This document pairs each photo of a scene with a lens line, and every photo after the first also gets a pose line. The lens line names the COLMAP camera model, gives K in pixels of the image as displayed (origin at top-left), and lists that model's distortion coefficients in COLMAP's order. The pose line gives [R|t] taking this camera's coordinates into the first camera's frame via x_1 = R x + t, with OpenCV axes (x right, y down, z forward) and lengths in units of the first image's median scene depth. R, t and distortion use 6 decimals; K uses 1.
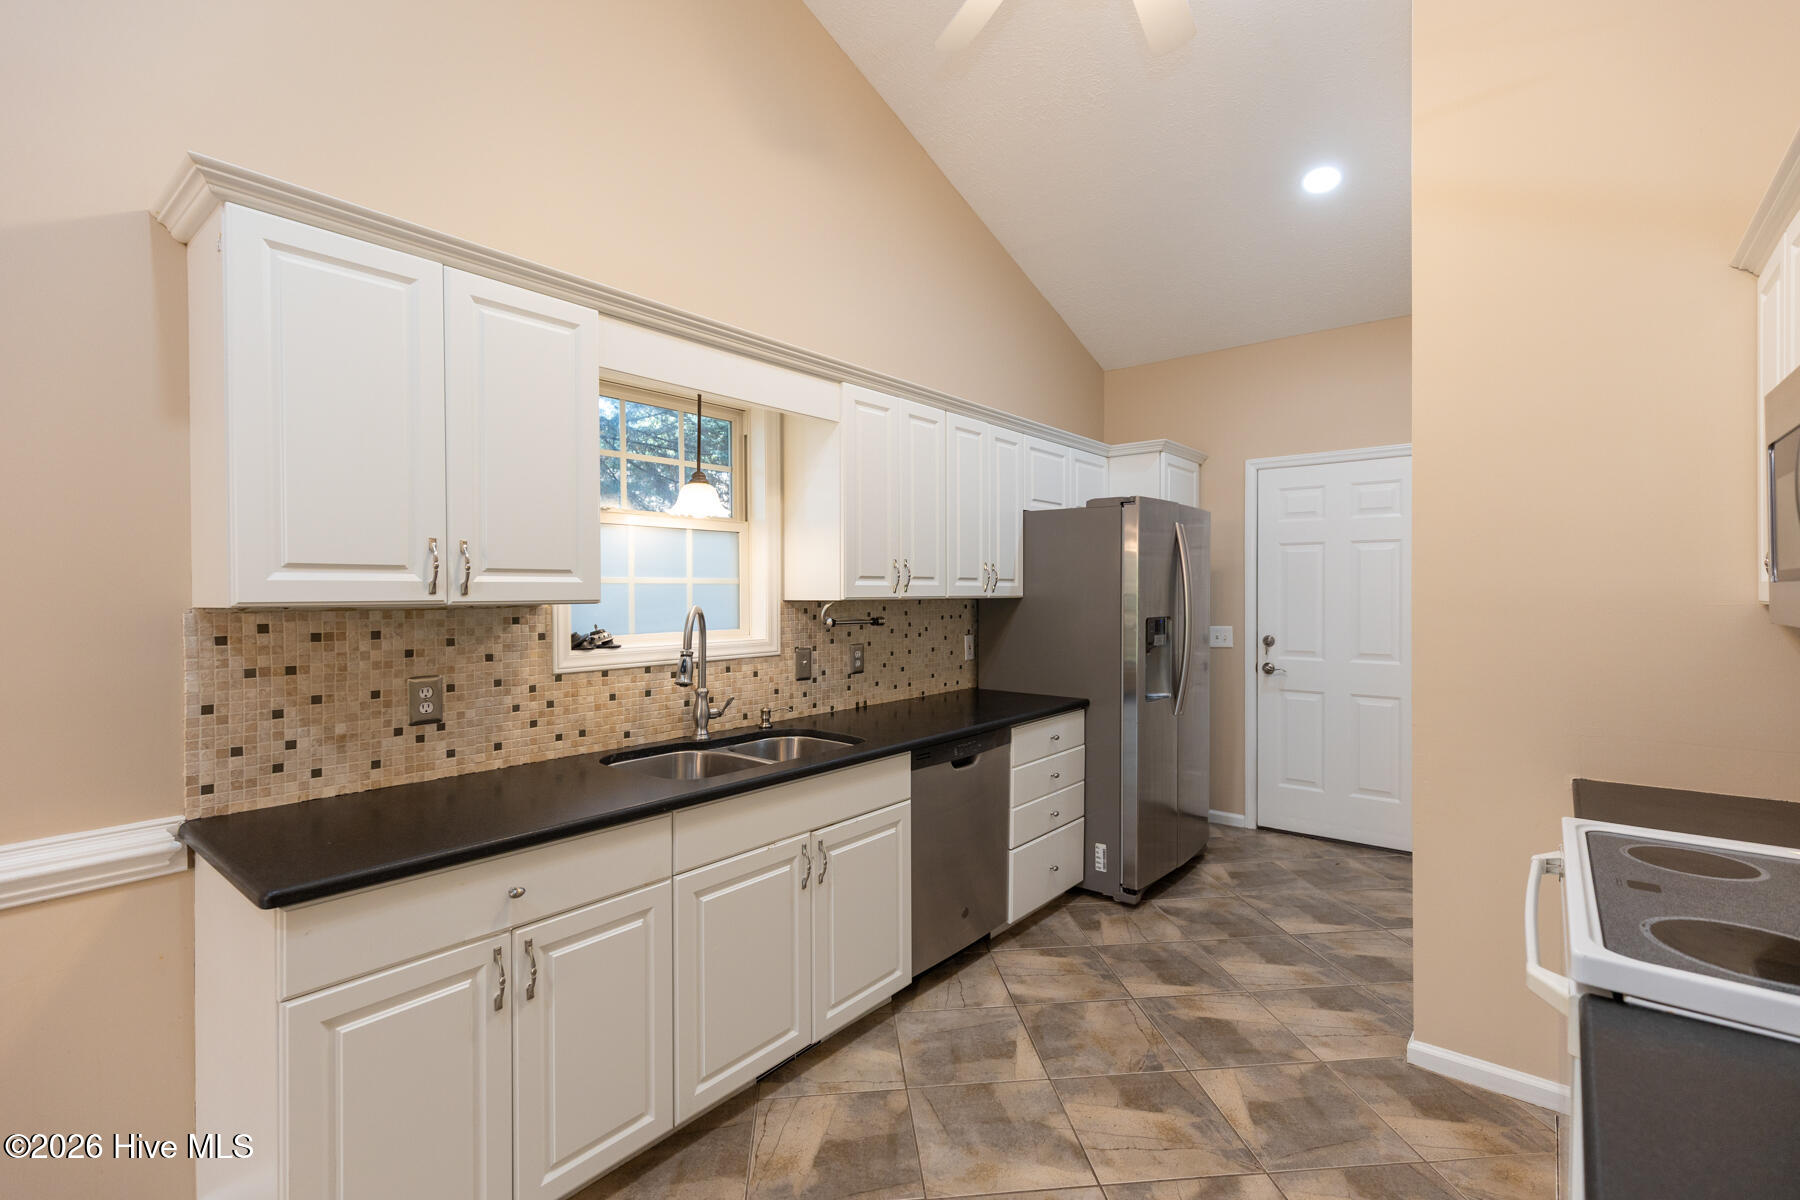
lens RADIAL K [[812.0, 0, 912.7], [0, 812.0, 600.4], [0, 0, 1]] dist [0.014928, -0.001498]
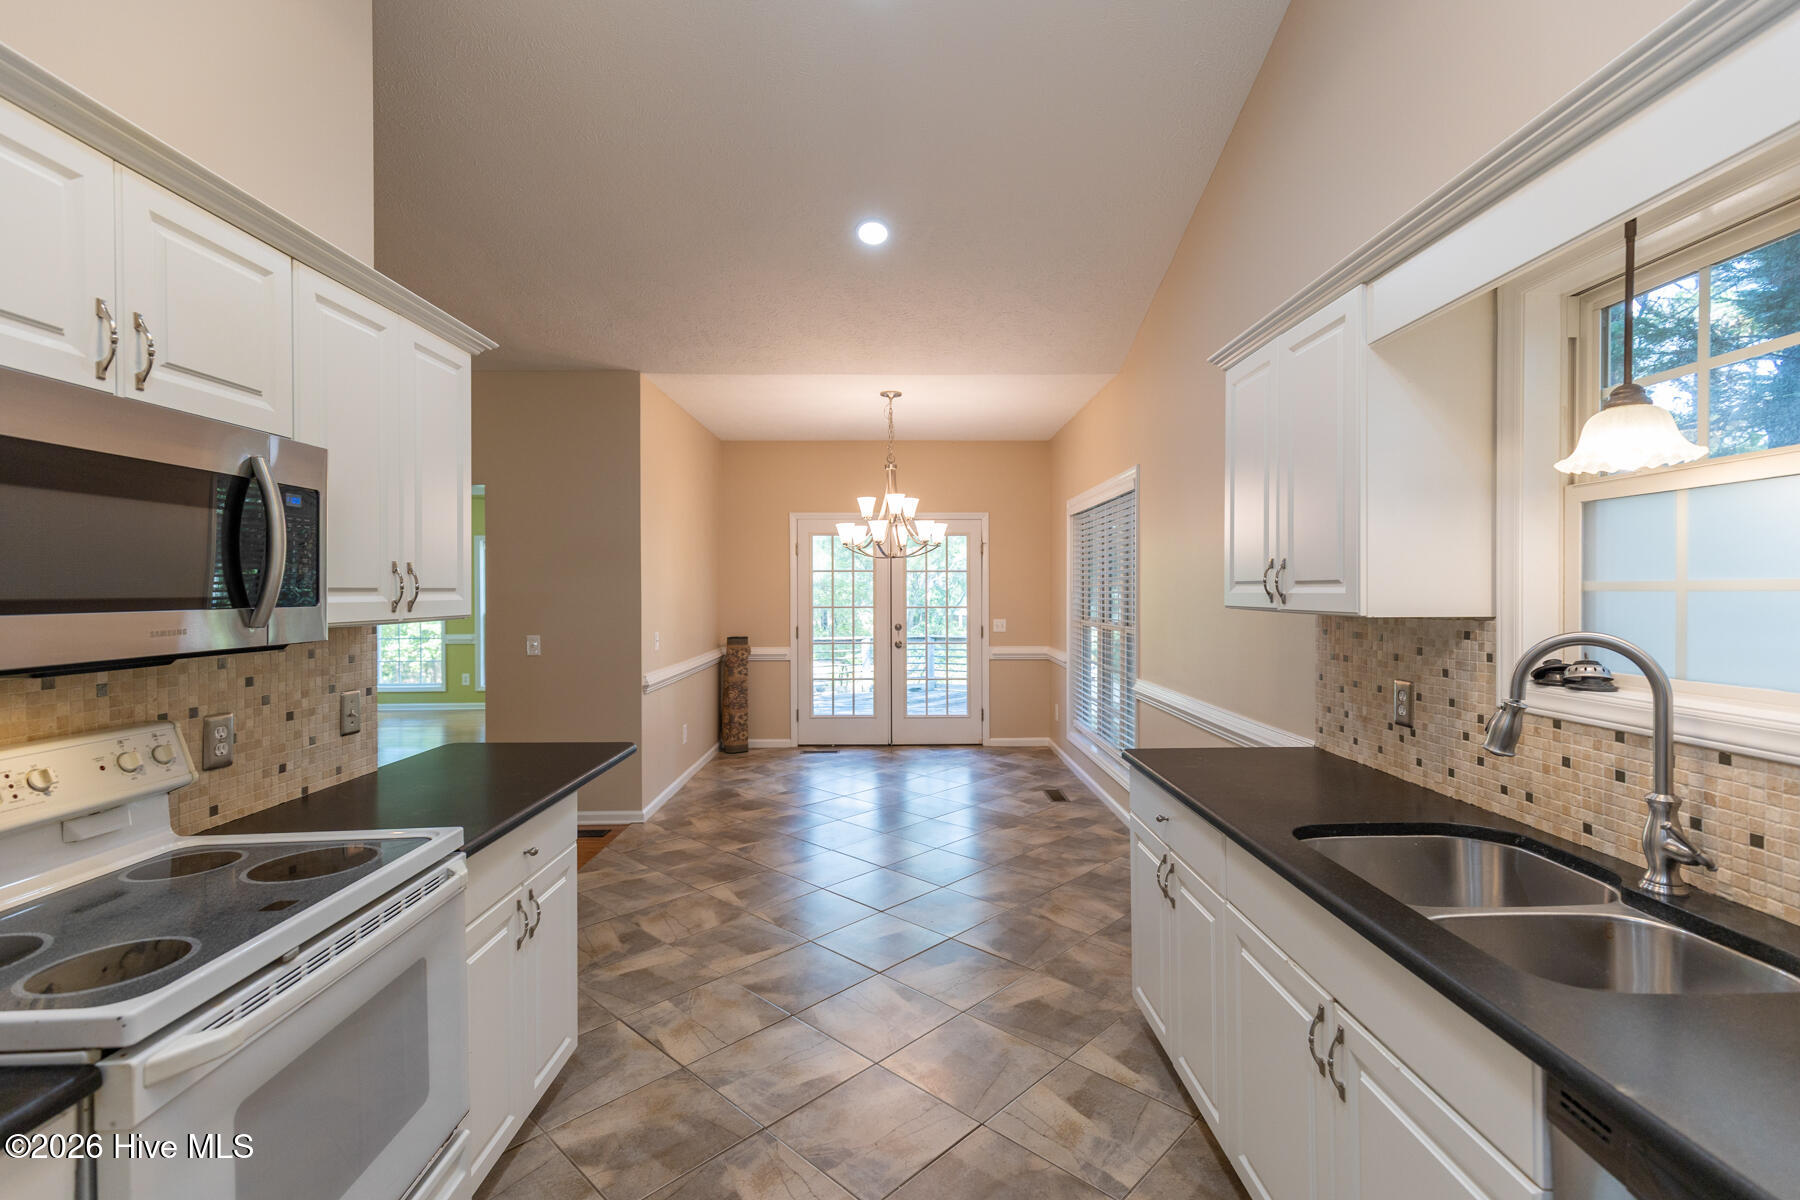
lens RADIAL K [[812.0, 0, 908.9], [0, 812.0, 605.5], [0, 0, 1]] dist [0.014928, -0.001498]
pose [[-0.770510, 0.020244, -0.637106, 0.487336], [0.002597, 0.999587, 0.028620, -0.031088], [0.637422, 0.020397, -0.770244, 1.207562]]
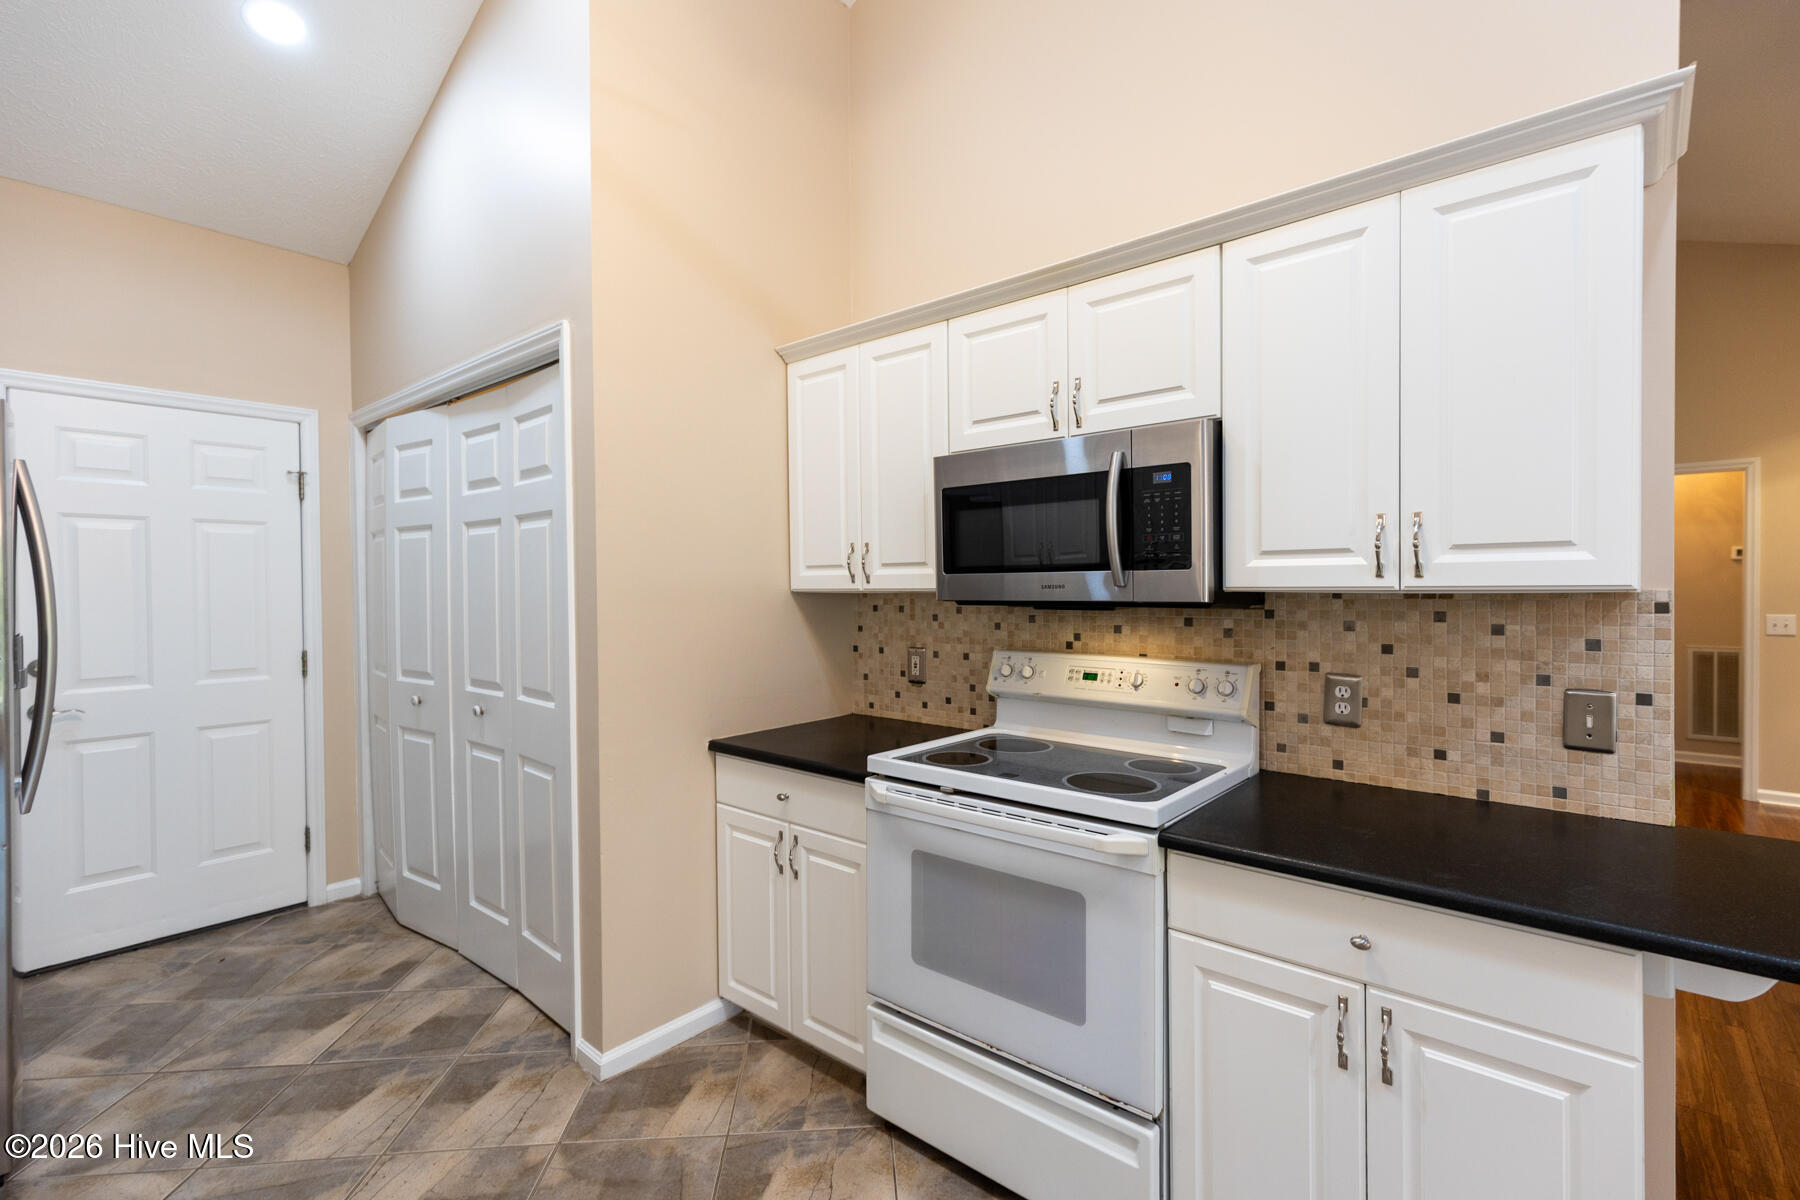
lens RADIAL K [[812.0, 0, 898.2], [0, 812.0, 593.3], [0, 0, 1]] dist [0.014928, -0.001498]
pose [[0.041313, -0.009367, 0.999102, -0.316819], [0.019031, 0.999782, 0.008586, -0.002216], [-0.998965, 0.018659, 0.041482, 0.598547]]
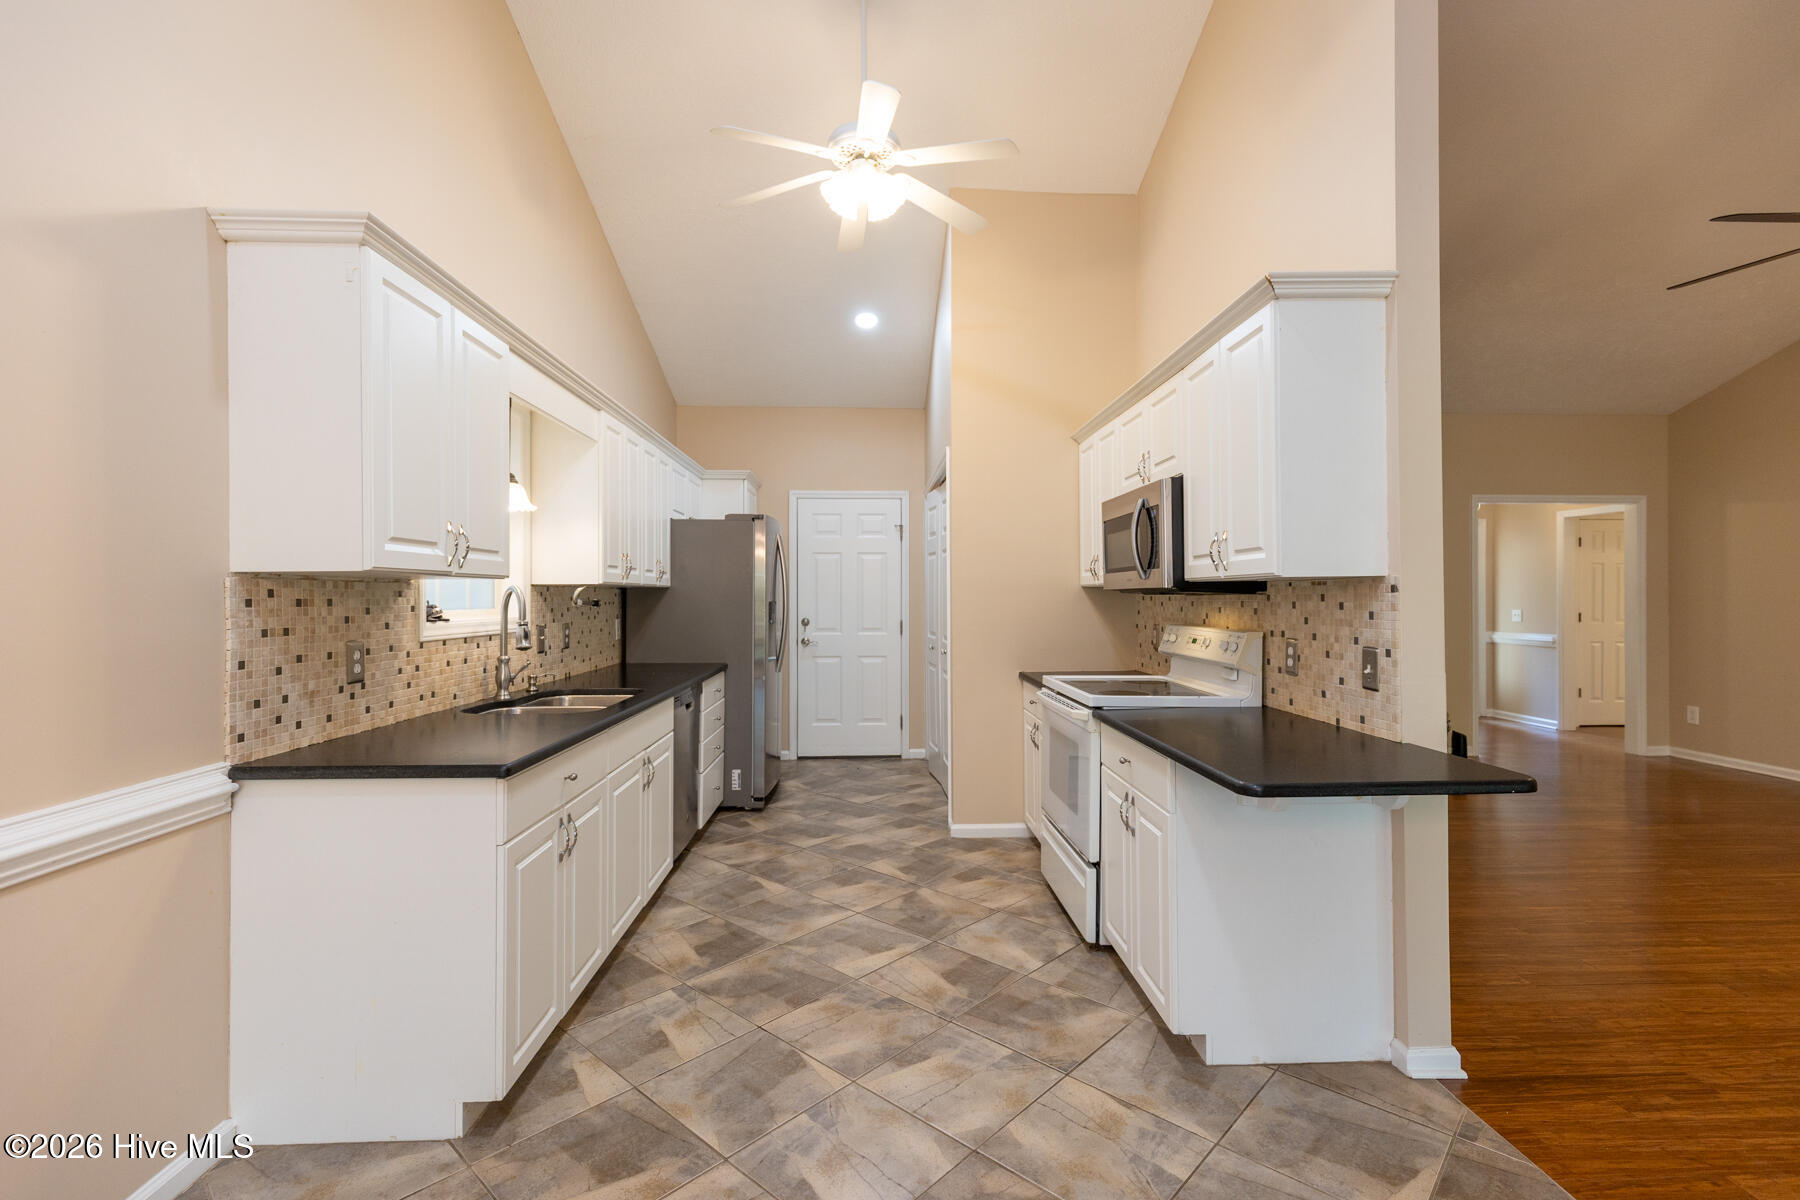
lens RADIAL K [[812.0, 0, 910.7], [0, 812.0, 600.9], [0, 0, 1]] dist [0.014928, -0.001498]
pose [[0.748277, -0.000726, 0.663386, -0.664595], [0.005766, 0.999969, -0.005409, 0.041902], [-0.663361, 0.007873, 0.748258, -0.304912]]
